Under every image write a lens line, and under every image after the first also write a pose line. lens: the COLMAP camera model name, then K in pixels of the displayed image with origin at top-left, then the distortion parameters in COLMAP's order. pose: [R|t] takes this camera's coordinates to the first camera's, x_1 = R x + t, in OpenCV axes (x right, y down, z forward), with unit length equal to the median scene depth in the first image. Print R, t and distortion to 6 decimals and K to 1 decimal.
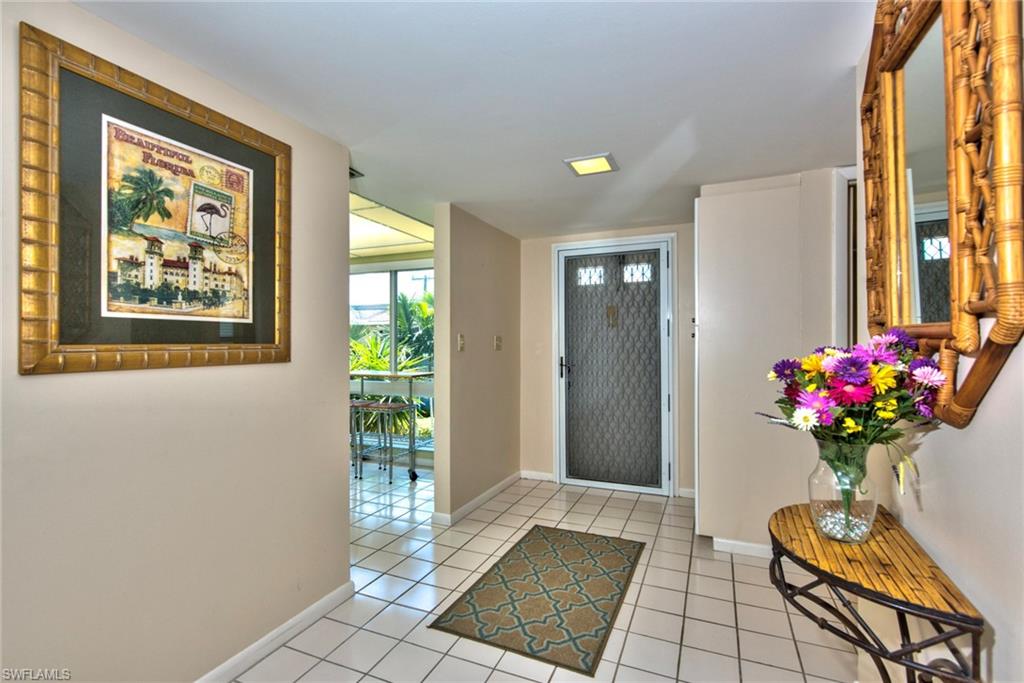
lens RADIAL K [[474.3, 0, 498.3], [0, 474.3, 341.3], [0, 0, 1]] dist [0.000939, -0.000168]
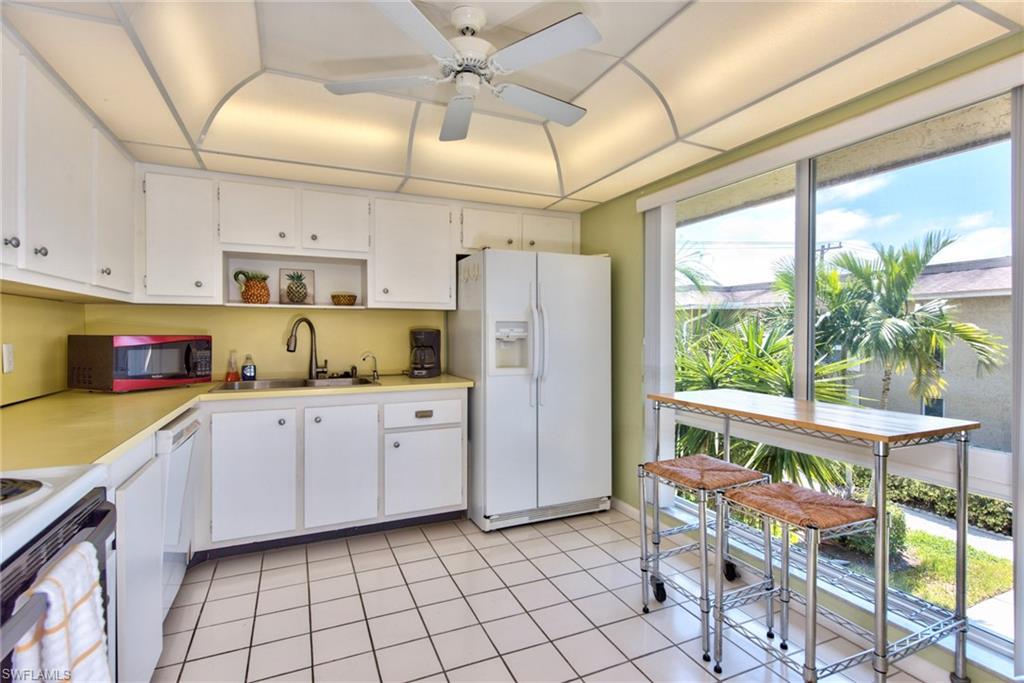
lens RADIAL K [[474.3, 0, 498.3], [0, 474.3, 341.3], [0, 0, 1]] dist [0.000939, -0.000168]
pose [[0.735508, 0.011666, -0.677415, -0.083609], [0.005388, 0.999719, 0.023067, 0.000890], [0.677494, -0.020615, 0.735239, 0.309467]]
